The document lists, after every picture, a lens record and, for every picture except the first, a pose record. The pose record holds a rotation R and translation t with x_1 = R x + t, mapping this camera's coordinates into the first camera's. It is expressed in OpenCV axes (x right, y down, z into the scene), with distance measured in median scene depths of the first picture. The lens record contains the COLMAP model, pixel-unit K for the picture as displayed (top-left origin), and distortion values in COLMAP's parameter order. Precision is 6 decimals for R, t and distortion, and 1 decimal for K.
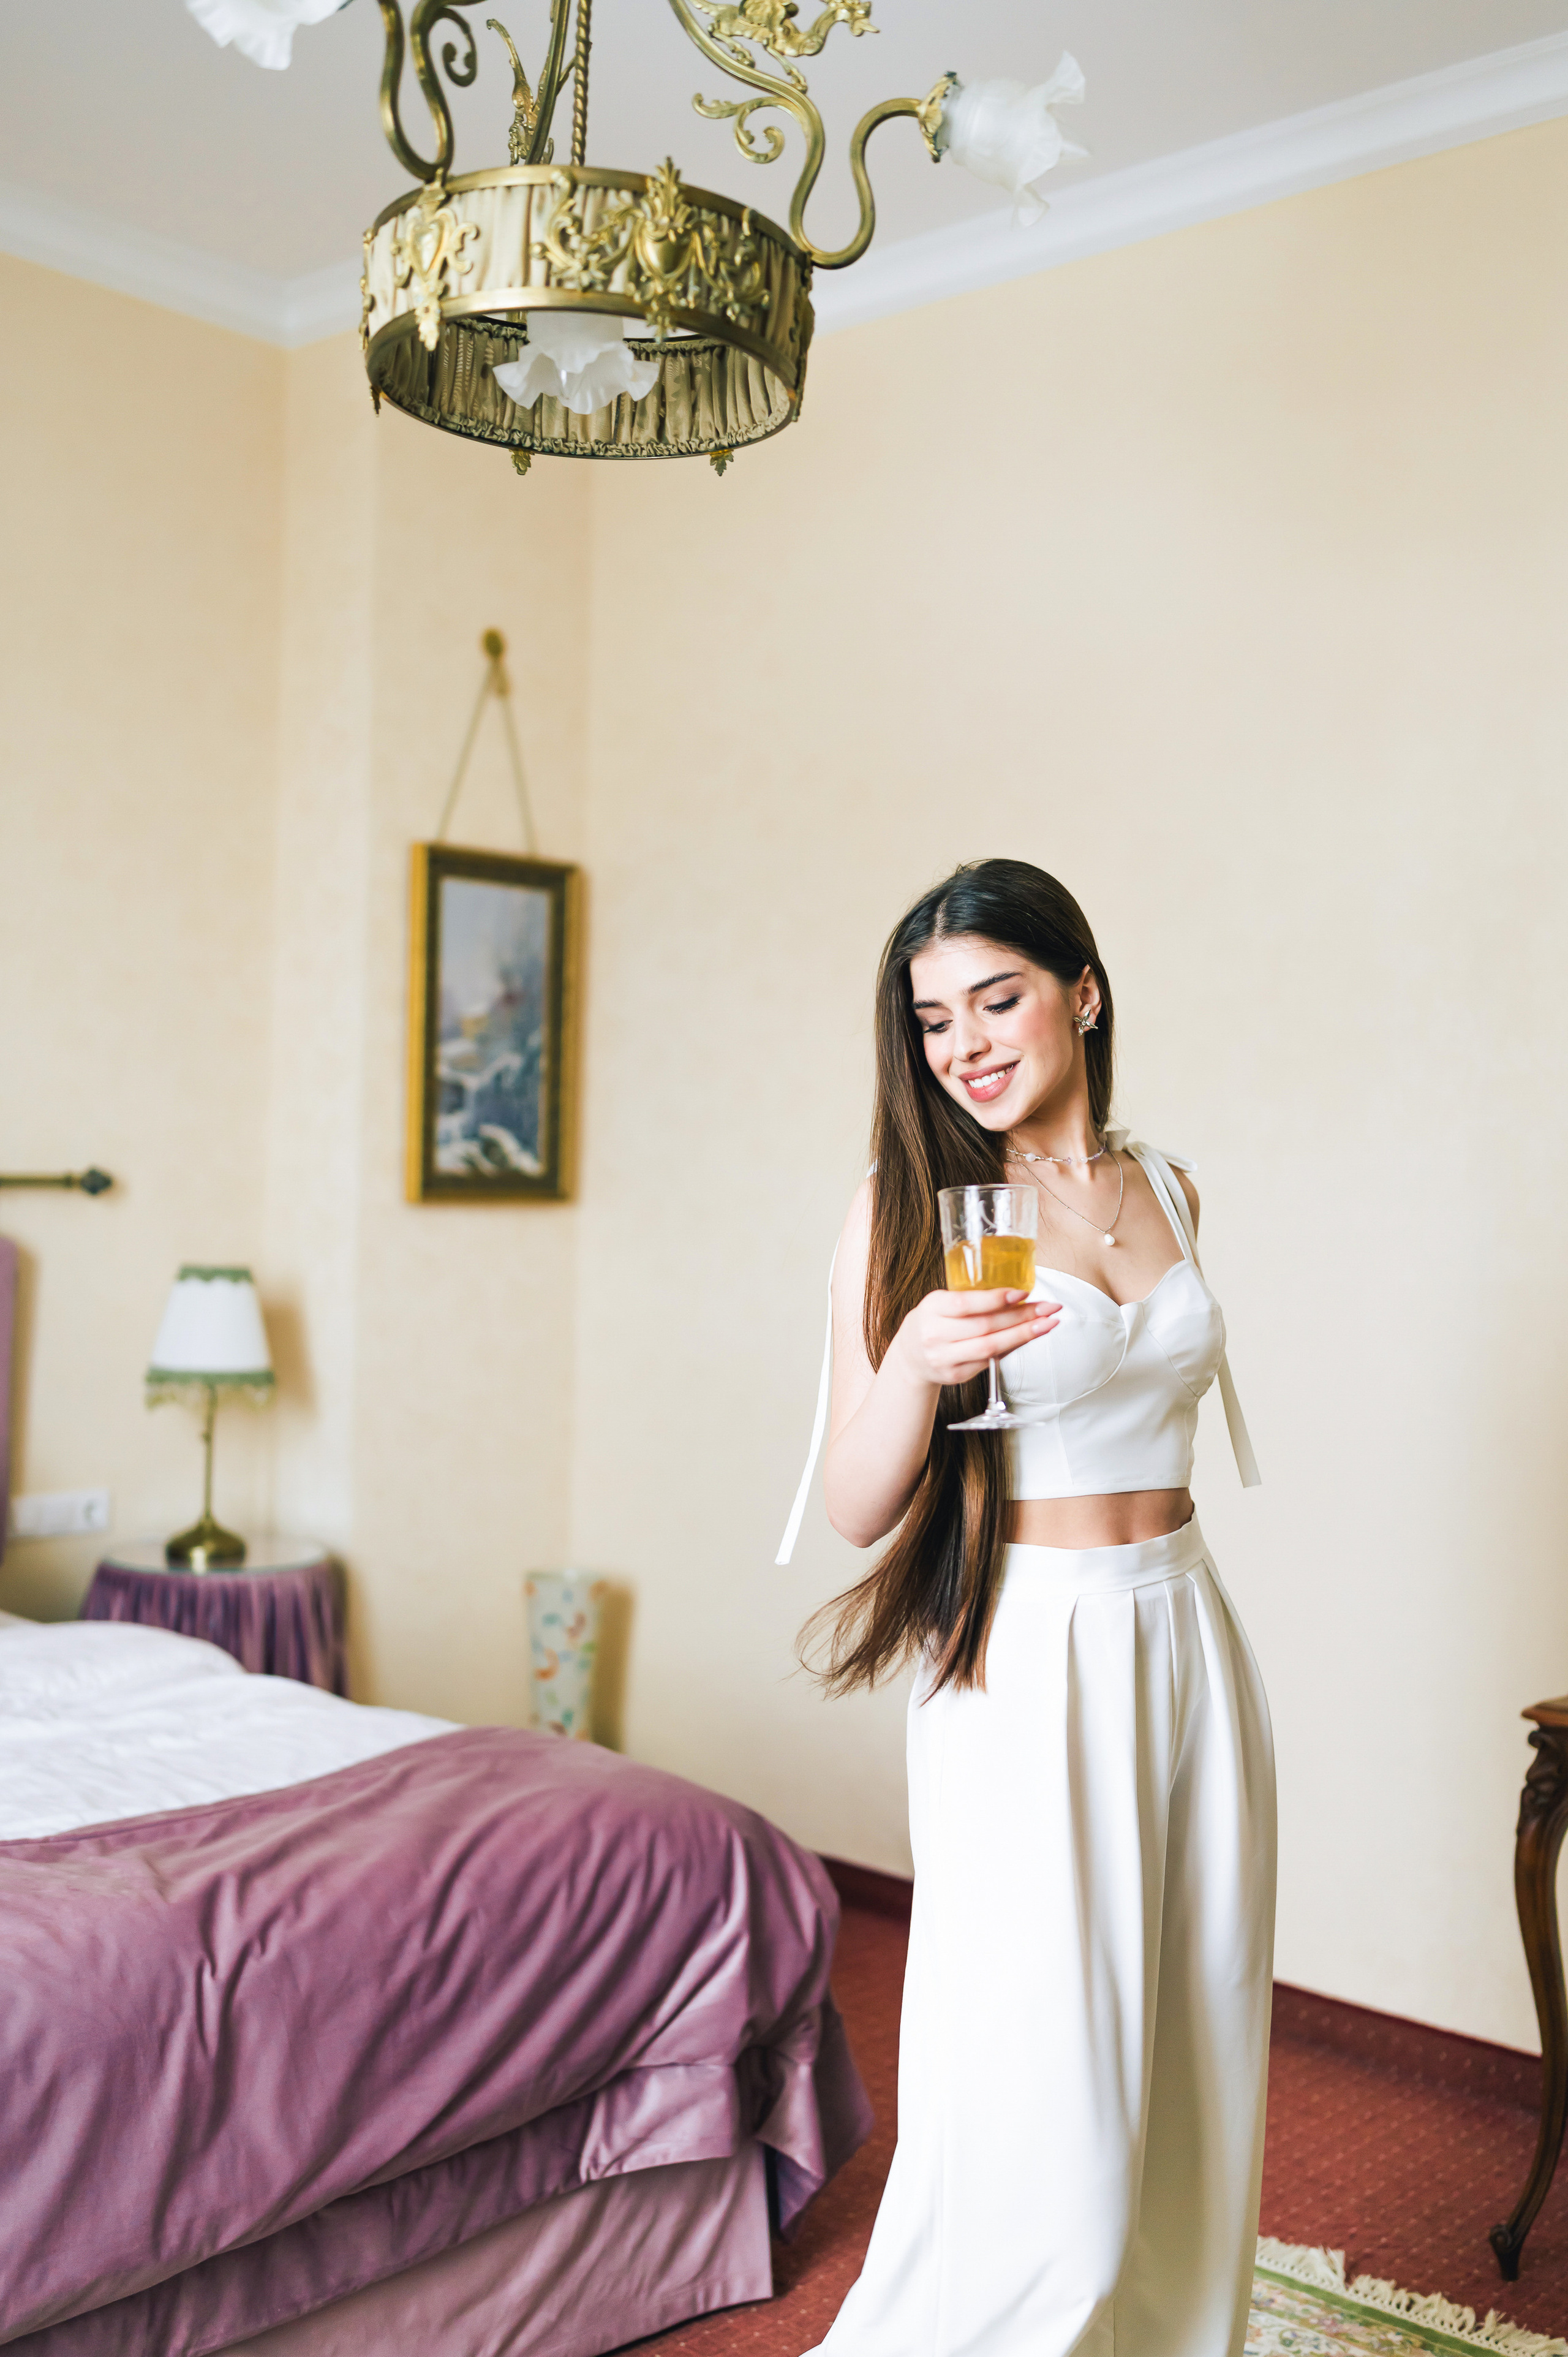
lens RADIAL K [[2305.4, 0, 767.2], [0, 2305.4, 1166.5], [0, 0, 1]] dist [0.115599, 0.000000]
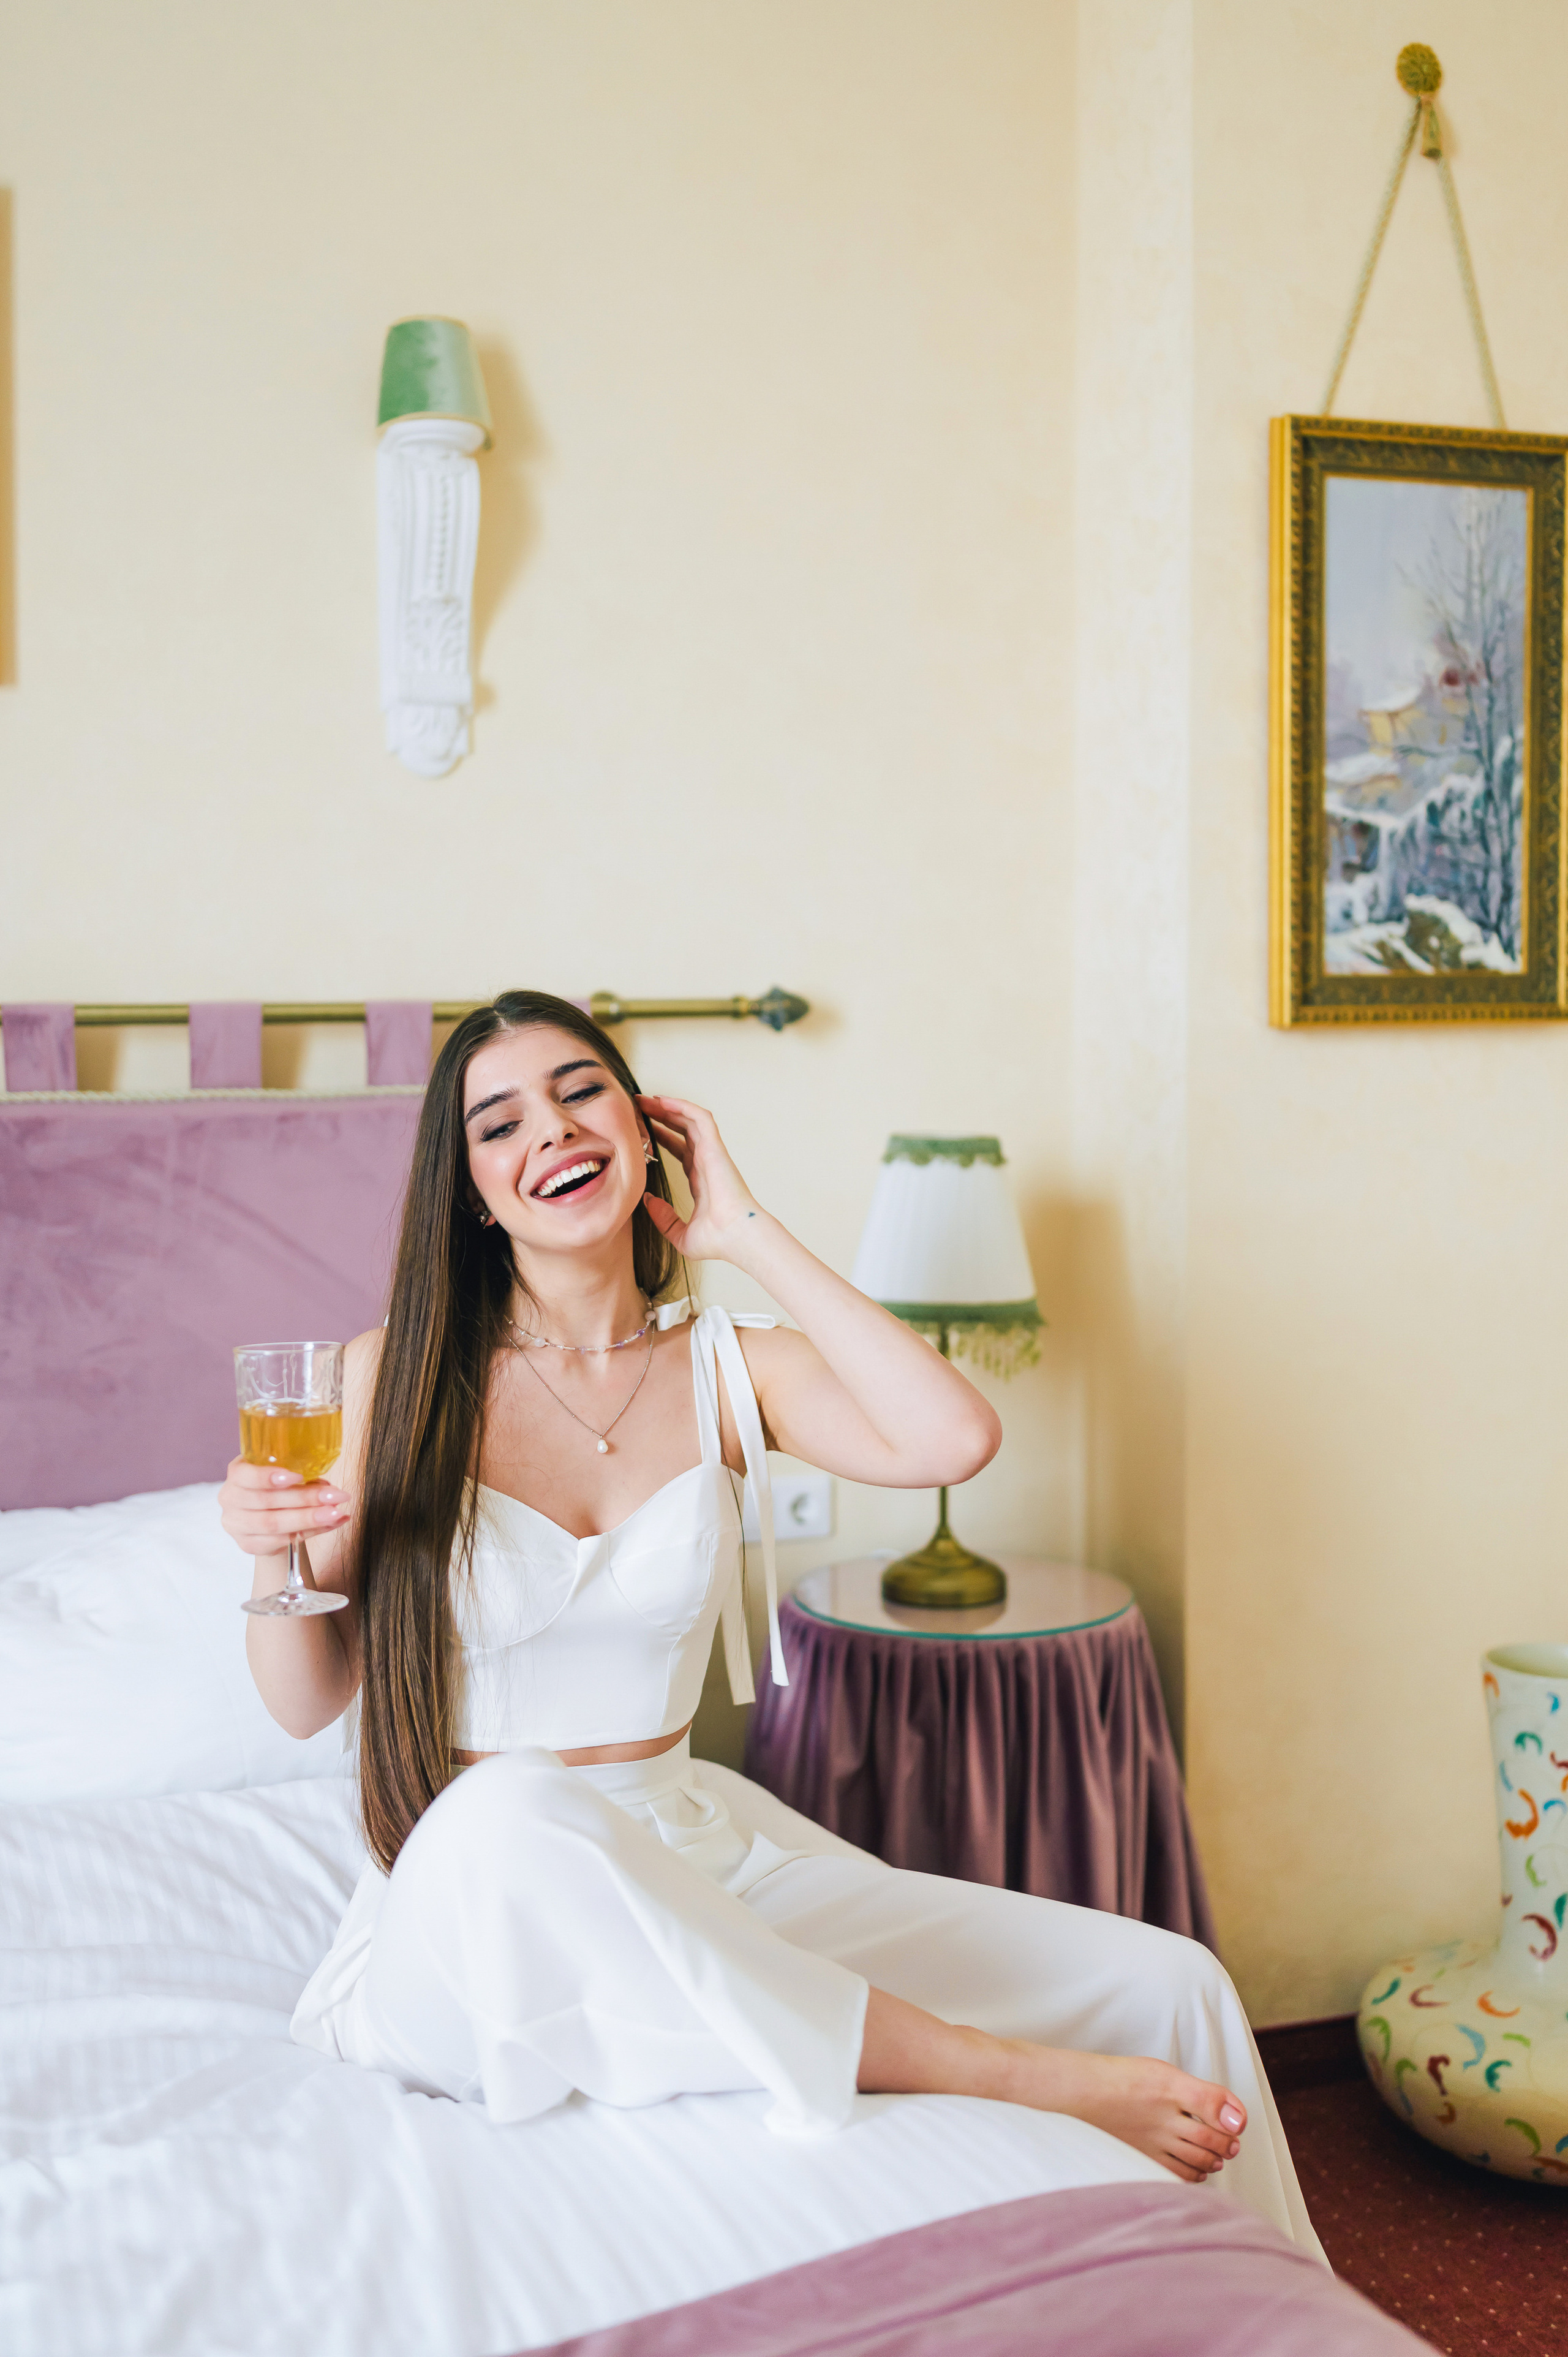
lens RADIAL K [[2505.7, 0, 775.6], [0, 2505.7, 1162.8], [0, 0, 1]] dist [-0.003801, 0.000000]
pose [[0.882856, -0.007374, -0.469585, 0.034536], [0.032430, 0.998447, 0.045293, 0.016610], [0.468522, -0.055216, 0.881725, 0.359637]]
